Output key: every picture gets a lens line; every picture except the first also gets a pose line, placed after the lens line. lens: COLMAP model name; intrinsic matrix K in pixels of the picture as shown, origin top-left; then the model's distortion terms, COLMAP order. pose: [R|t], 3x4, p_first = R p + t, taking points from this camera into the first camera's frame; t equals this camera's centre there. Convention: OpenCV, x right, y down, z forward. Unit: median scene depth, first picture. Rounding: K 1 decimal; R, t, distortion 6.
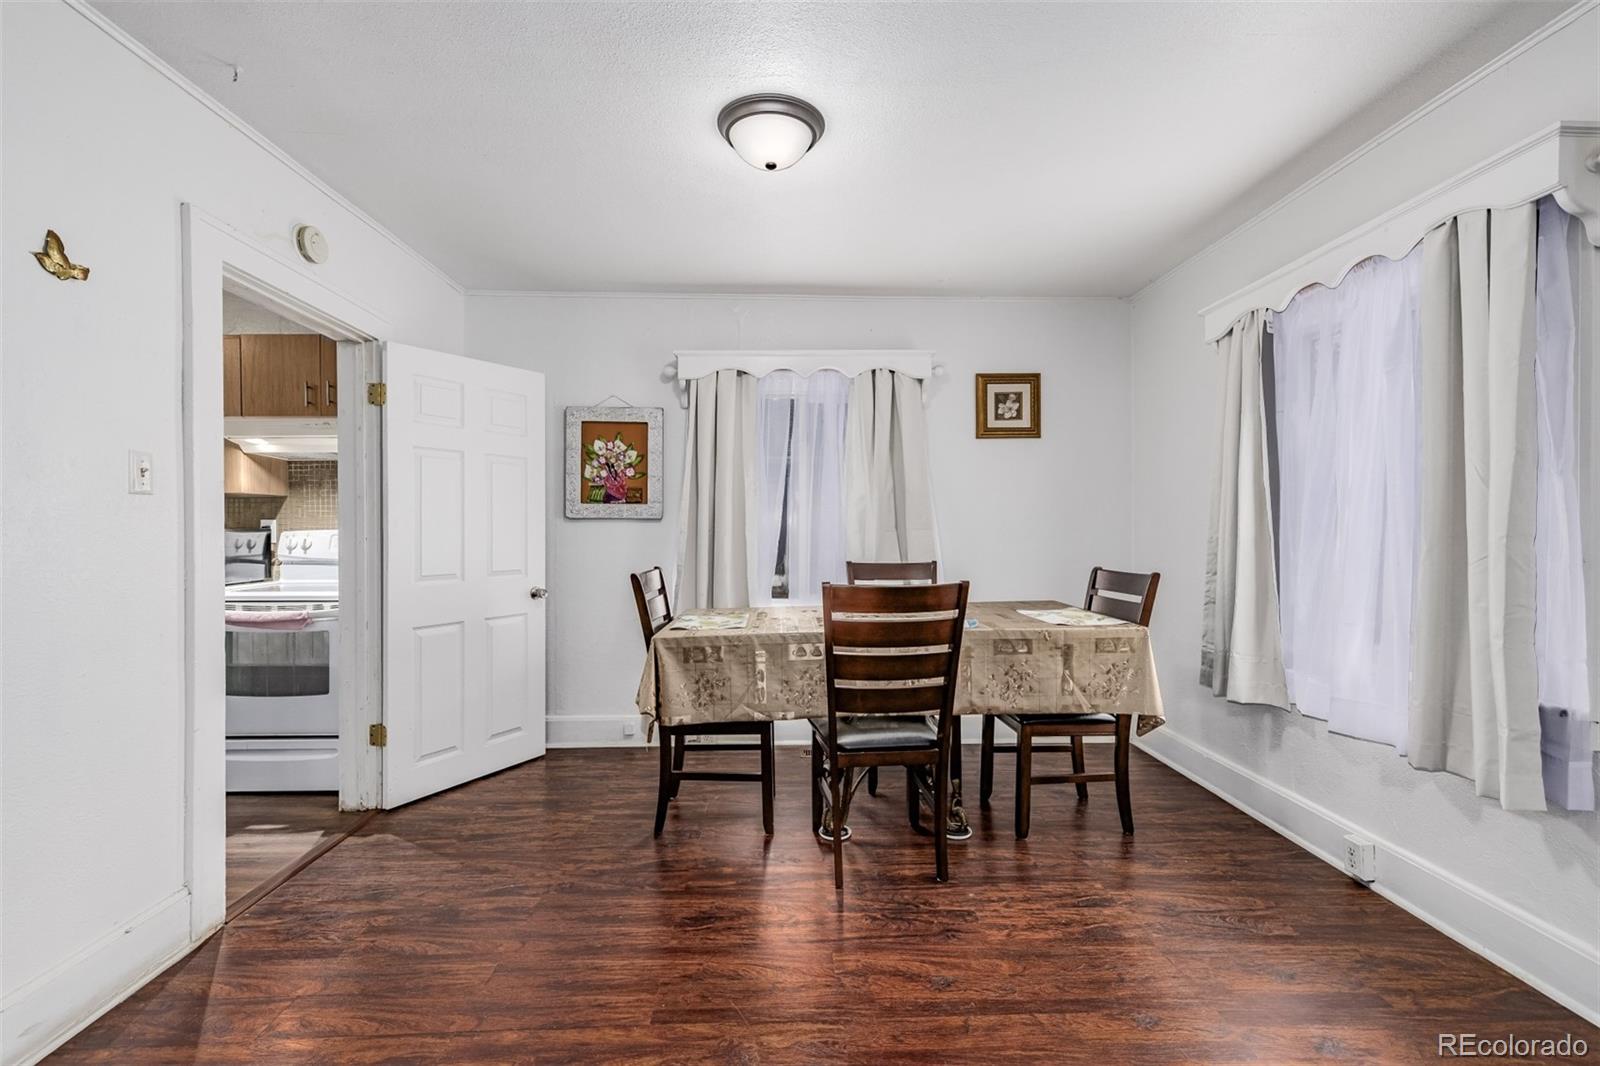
lens RADIAL K [[677.0, 0, 793.7], [0, 677.0, 531.3], [0, 0, 1]] dist [0.005866, -0.000524]
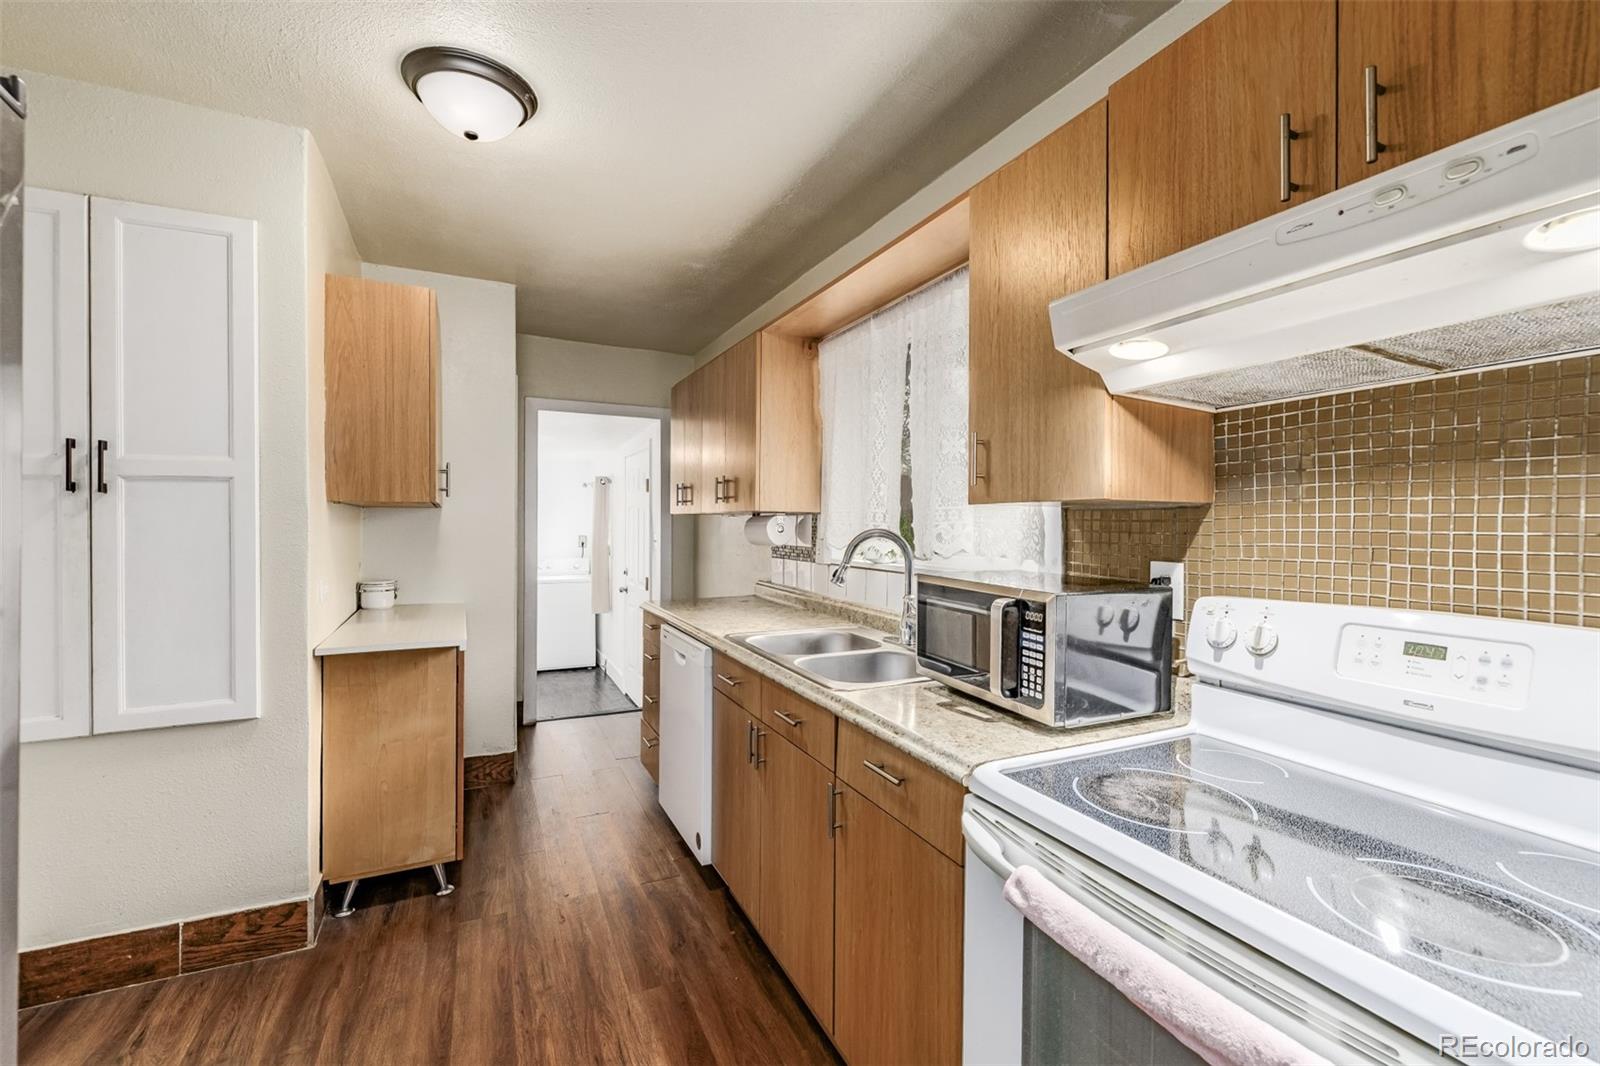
lens RADIAL K [[677.0, 0, 794.7], [0, 677.0, 529.6], [0, 0, 1]] dist [0.005866, -0.000524]
pose [[0.388865, 0.011059, -0.921228, -0.531900], [-0.013453, 0.999890, 0.006325, -0.040136], [0.921197, 0.009934, 0.388971, 0.696789]]
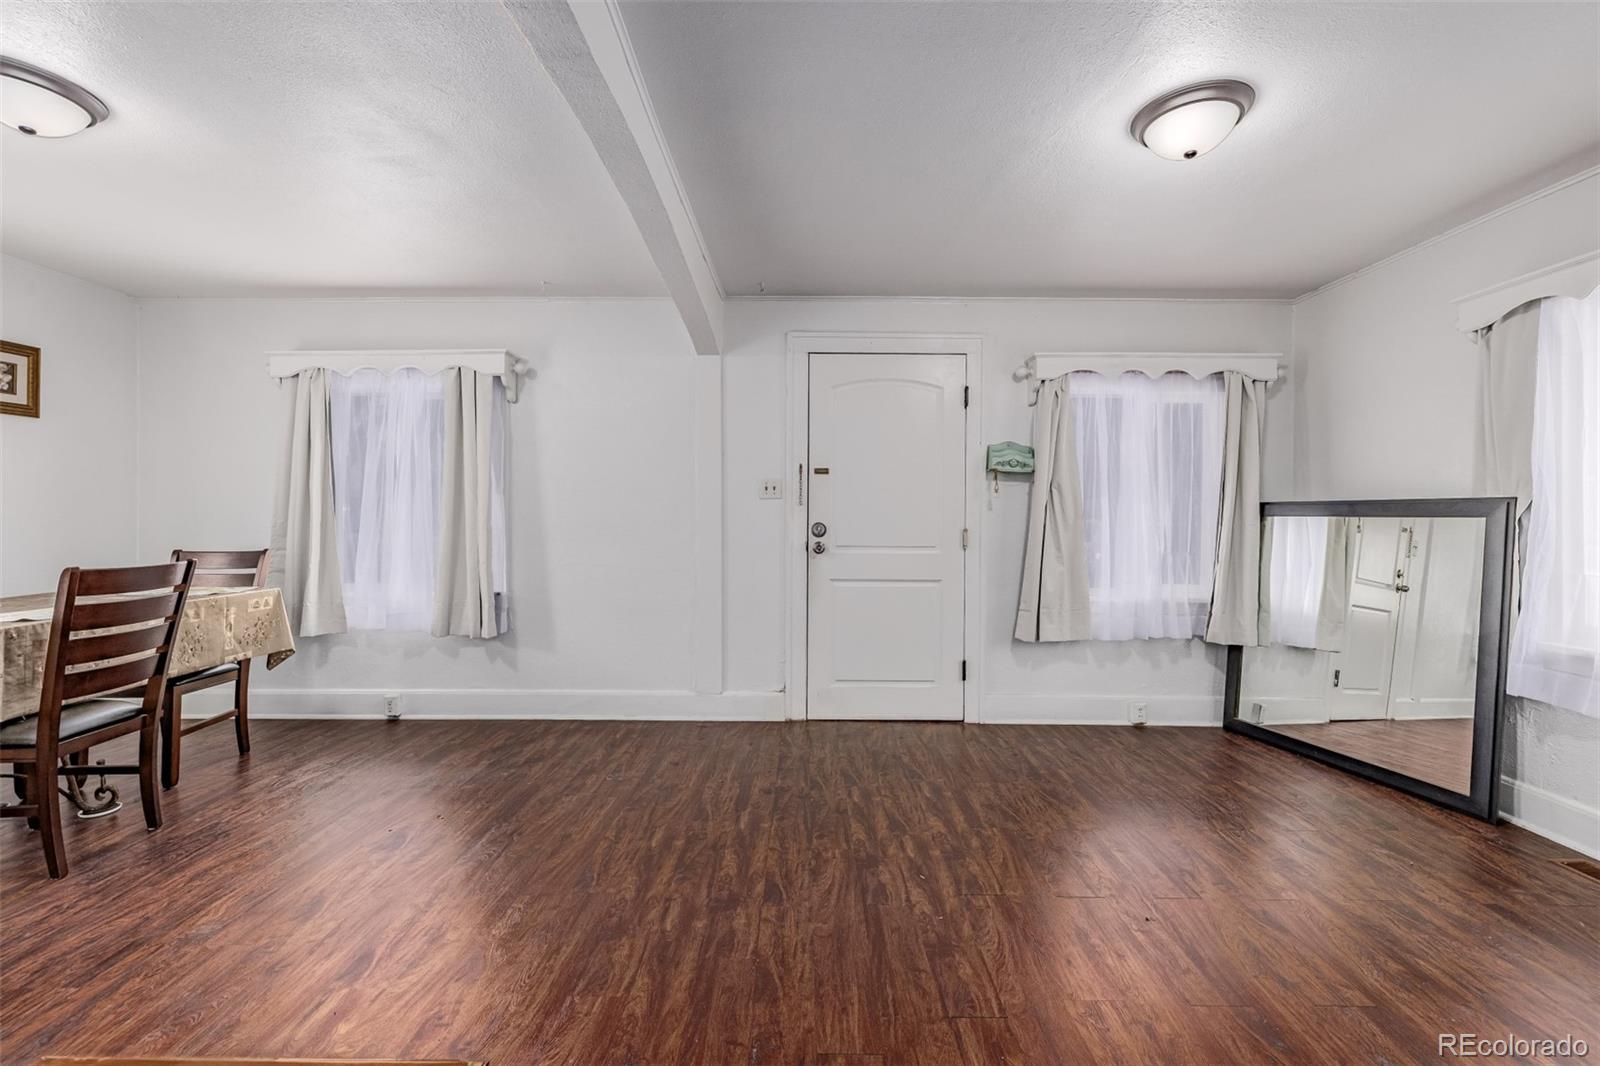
lens RADIAL K [[677.0, 0, 797.4], [0, 677.0, 534.0], [0, 0, 1]] dist [0.005866, -0.000524]
pose [[0.036269, -0.022300, 0.999093, -0.631514], [0.002887, 0.999749, 0.022210, 0.003373], [-0.999338, 0.002079, 0.036325, -0.078082]]
